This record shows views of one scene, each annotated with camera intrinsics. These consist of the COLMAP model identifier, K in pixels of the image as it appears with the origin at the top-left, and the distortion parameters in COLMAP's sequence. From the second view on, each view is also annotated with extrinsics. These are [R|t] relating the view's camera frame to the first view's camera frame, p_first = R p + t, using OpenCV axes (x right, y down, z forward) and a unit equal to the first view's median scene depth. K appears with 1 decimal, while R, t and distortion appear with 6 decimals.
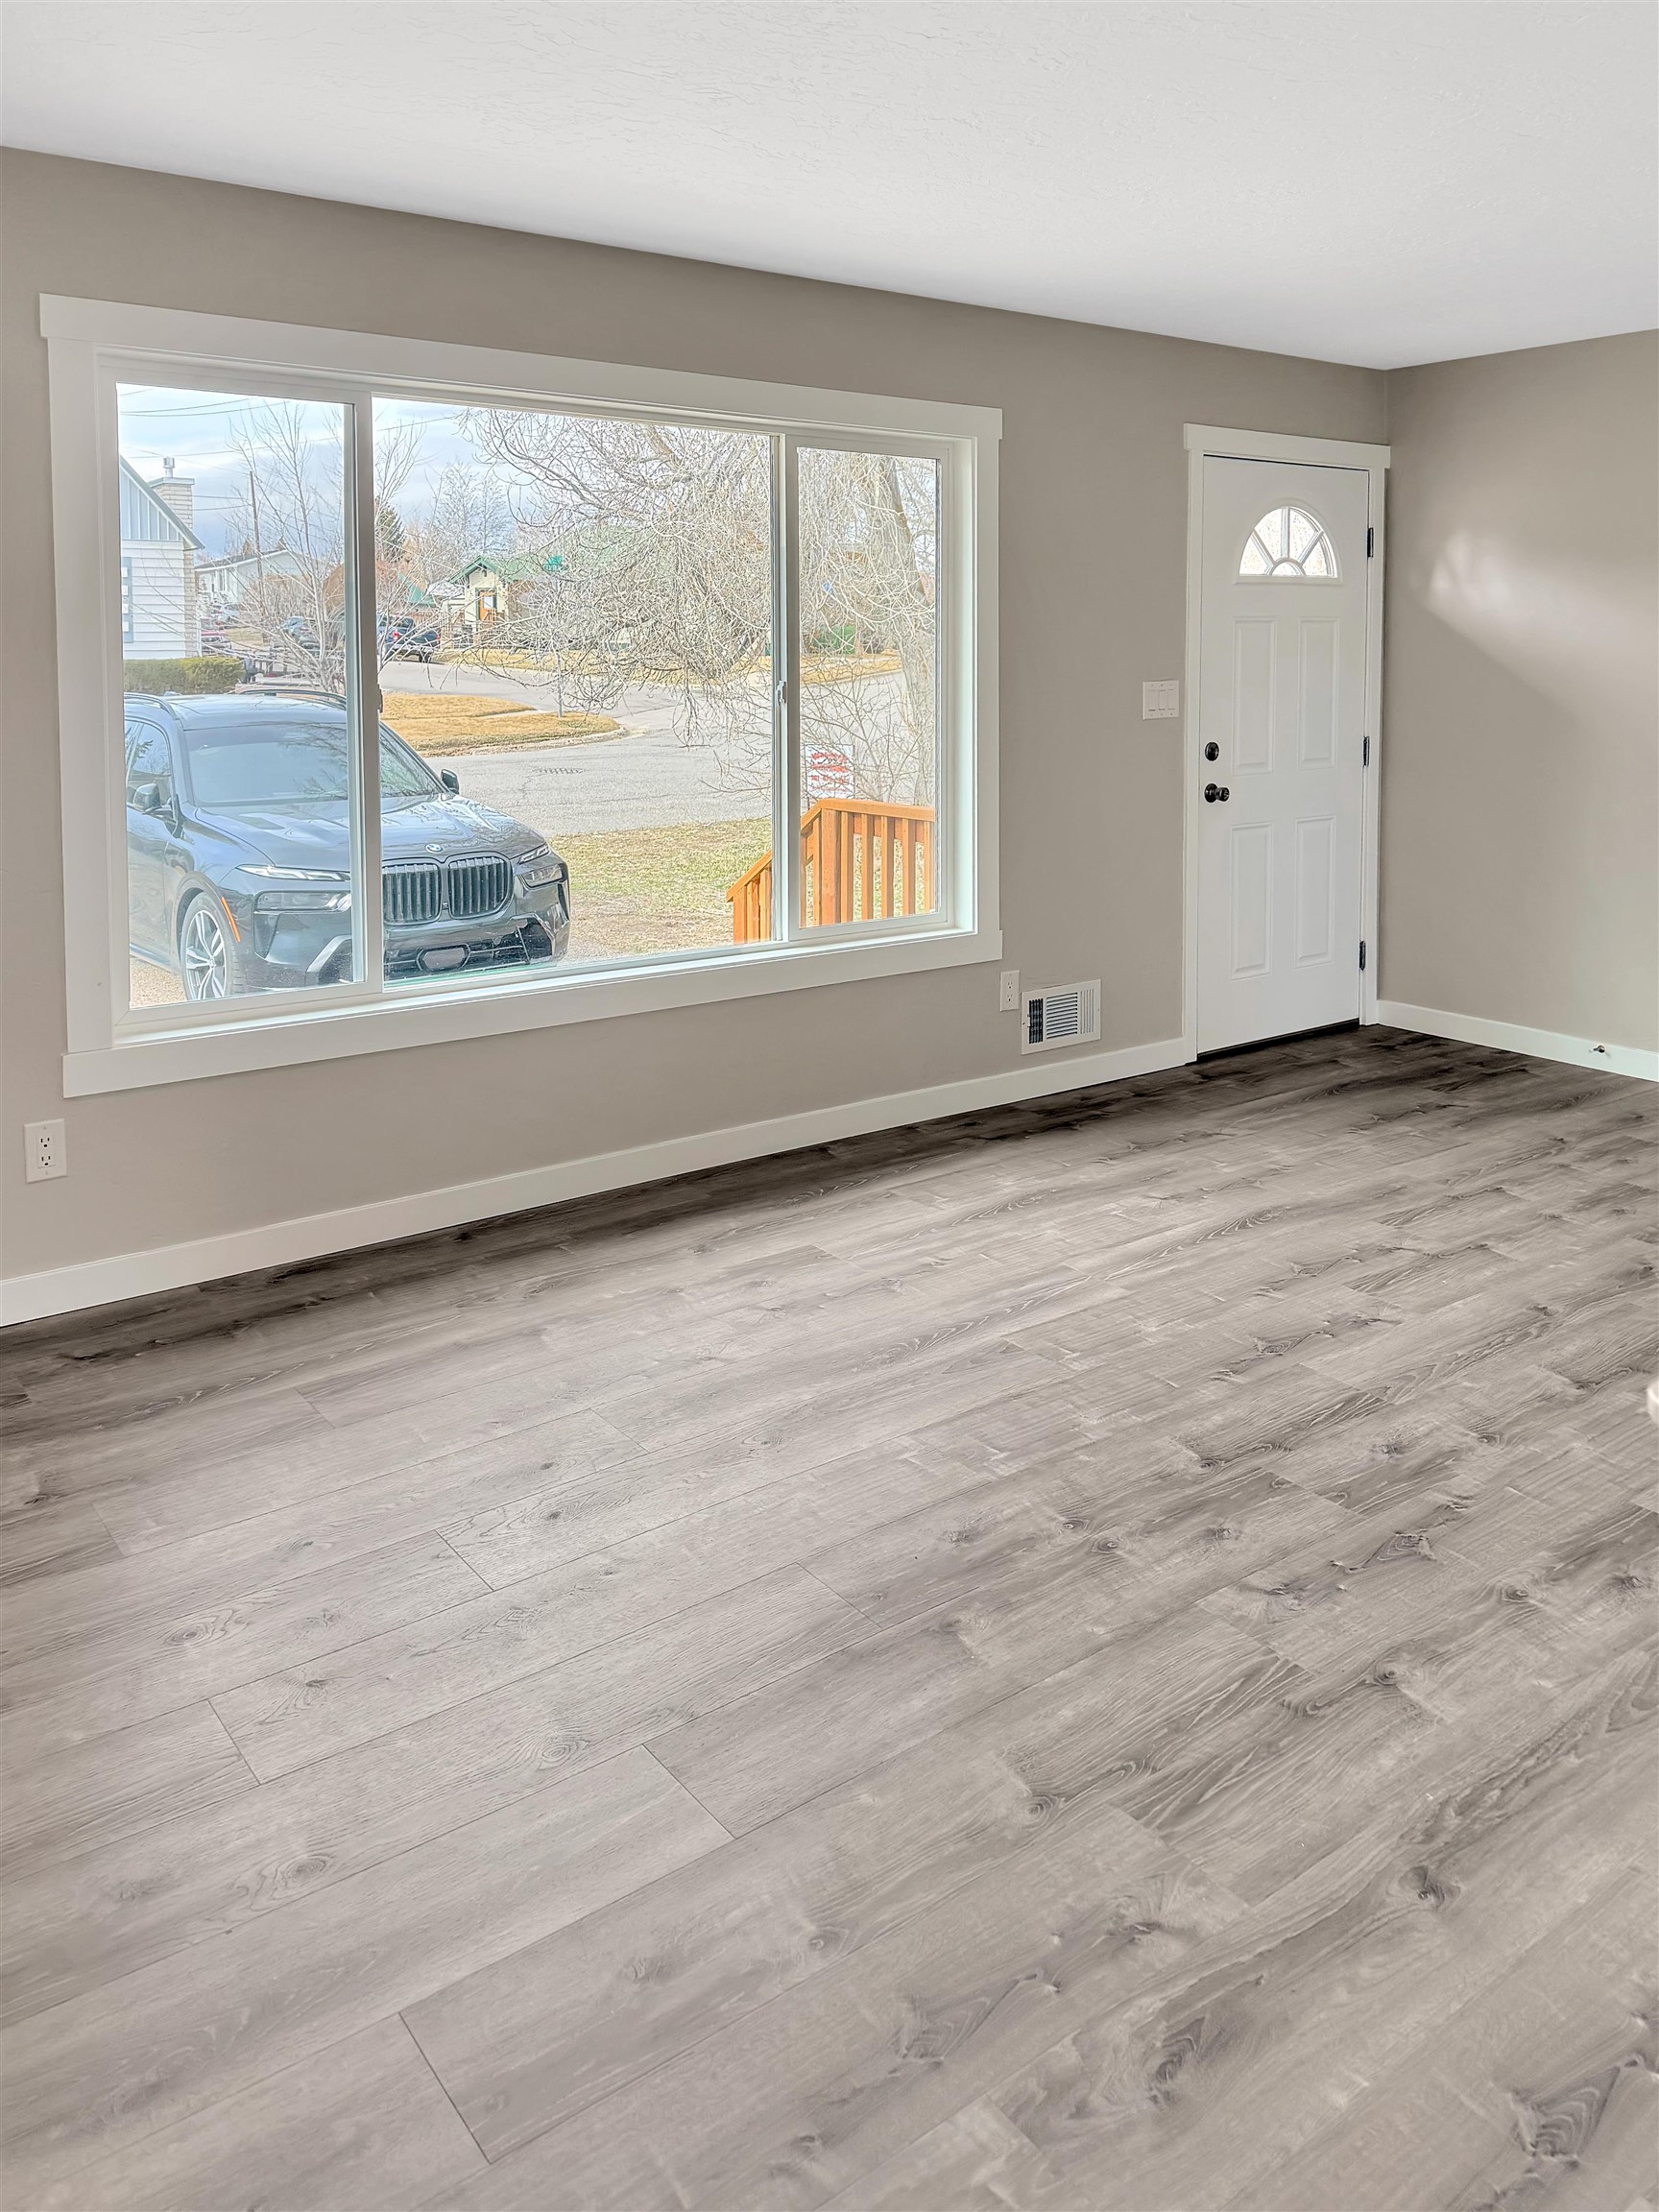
lens RADIAL K [[1672.3, 0, 829.5], [0, 1672.3, 1106.0], [0, 0, 1]] dist [0.009658, -0.001665]
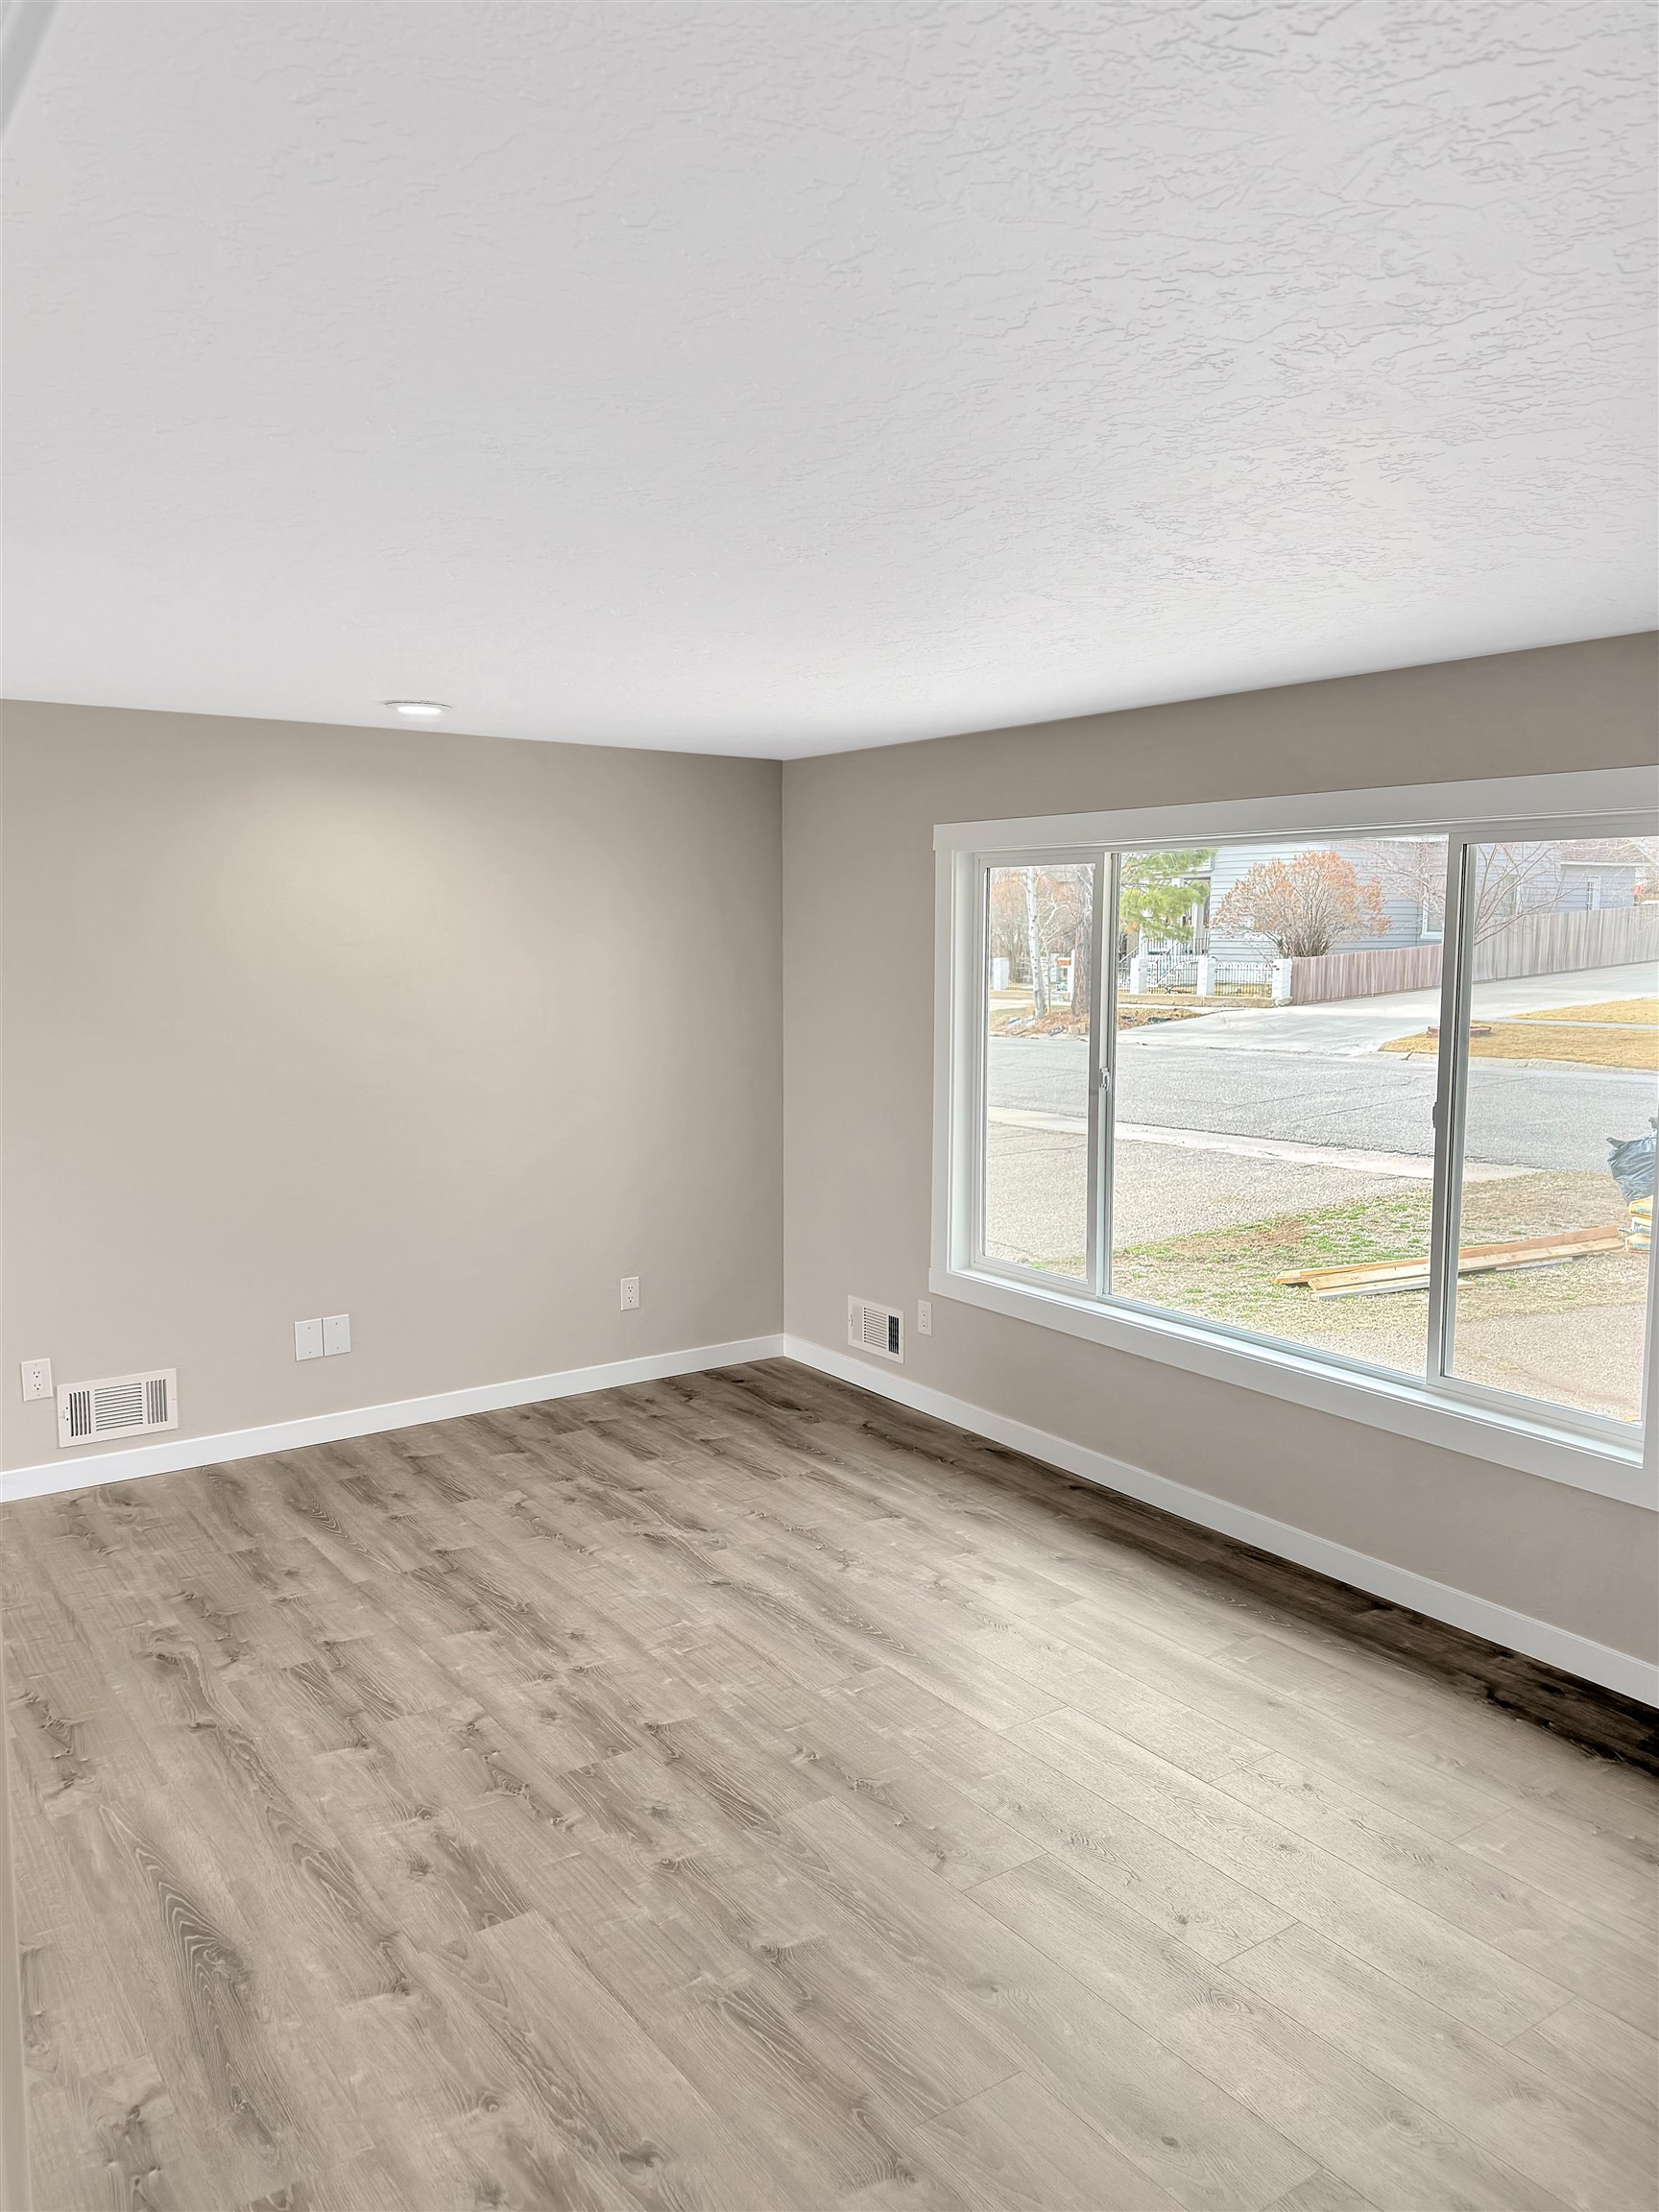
lens RADIAL K [[1552.4, 0, 829.5], [0, 1552.4, 1106.0], [0, 0, 1]] dist [-0.005371, -0.000162]
pose [[-0.004320, 0.132670, -0.991151, 1.586407], [-0.272181, 0.953583, 0.128828, -0.521166], [0.962236, 0.270329, 0.031990, 1.105969]]
